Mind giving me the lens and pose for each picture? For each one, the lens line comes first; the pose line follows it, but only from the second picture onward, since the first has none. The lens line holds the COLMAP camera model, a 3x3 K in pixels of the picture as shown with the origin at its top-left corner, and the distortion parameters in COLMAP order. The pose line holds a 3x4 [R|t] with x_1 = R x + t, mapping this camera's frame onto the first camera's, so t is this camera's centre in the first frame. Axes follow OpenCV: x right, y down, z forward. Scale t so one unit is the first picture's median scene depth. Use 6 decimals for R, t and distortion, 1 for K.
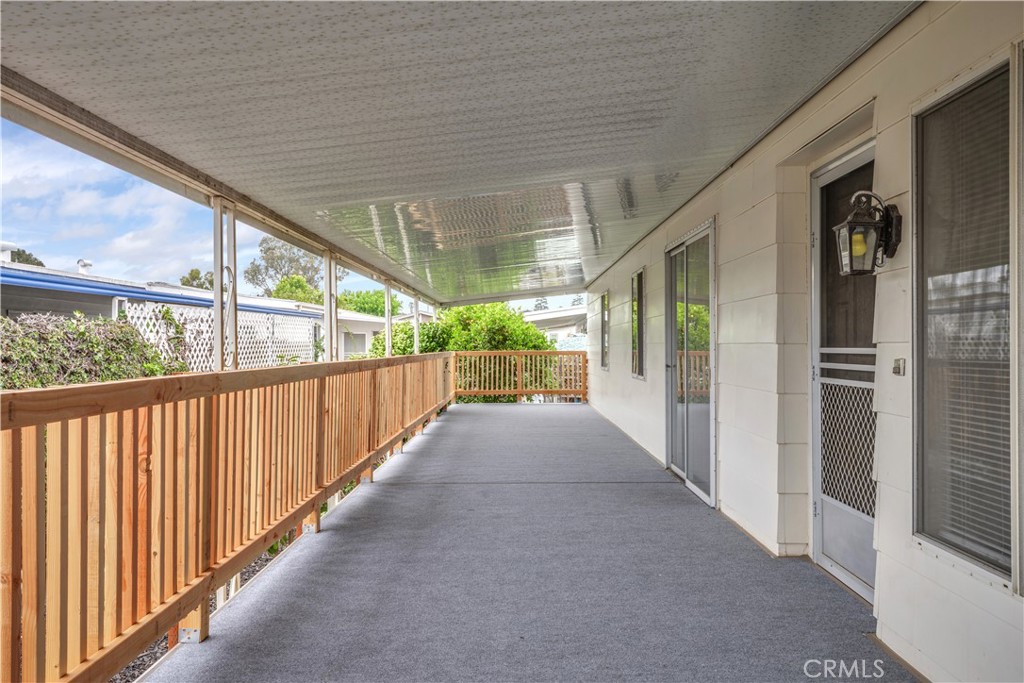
lens RADIAL K [[484.6, 0, 515.3], [0, 484.6, 341.1], [0, 0, 1]] dist [0.000944, -0.000251]
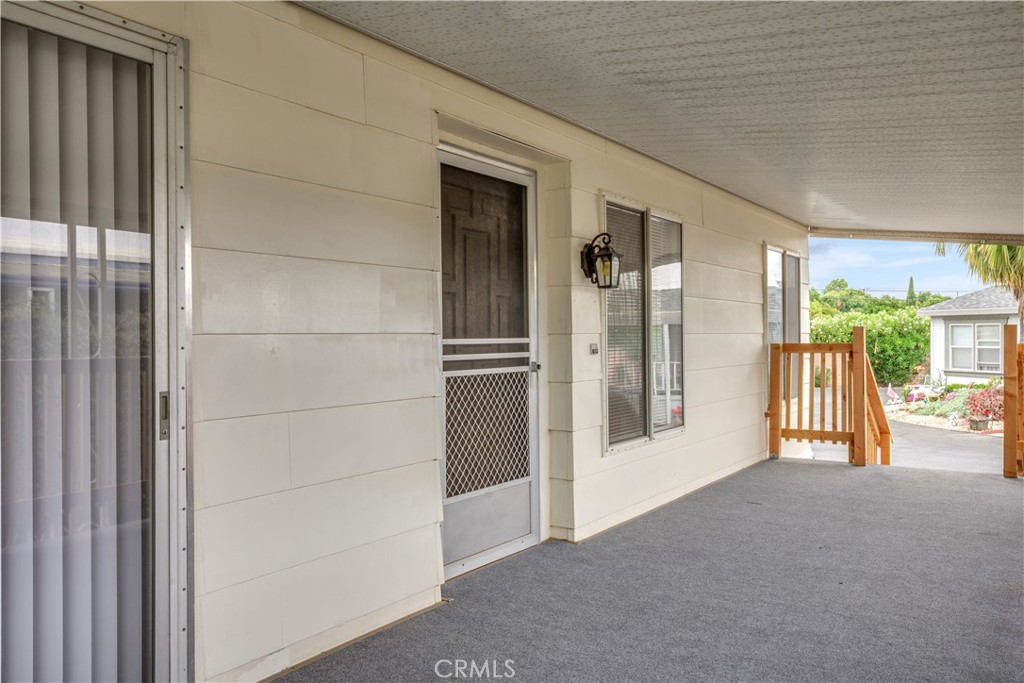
lens RADIAL K [[484.6, 0, 515.3], [0, 484.6, 341.1], [0, 0, 1]] dist [0.000944, -0.000251]
pose [[-0.683125, 0.005513, 0.730281, -0.124024], [0.002890, 0.999984, -0.004846, 0.022973], [-0.730296, -0.001200, -0.683130, 1.555144]]
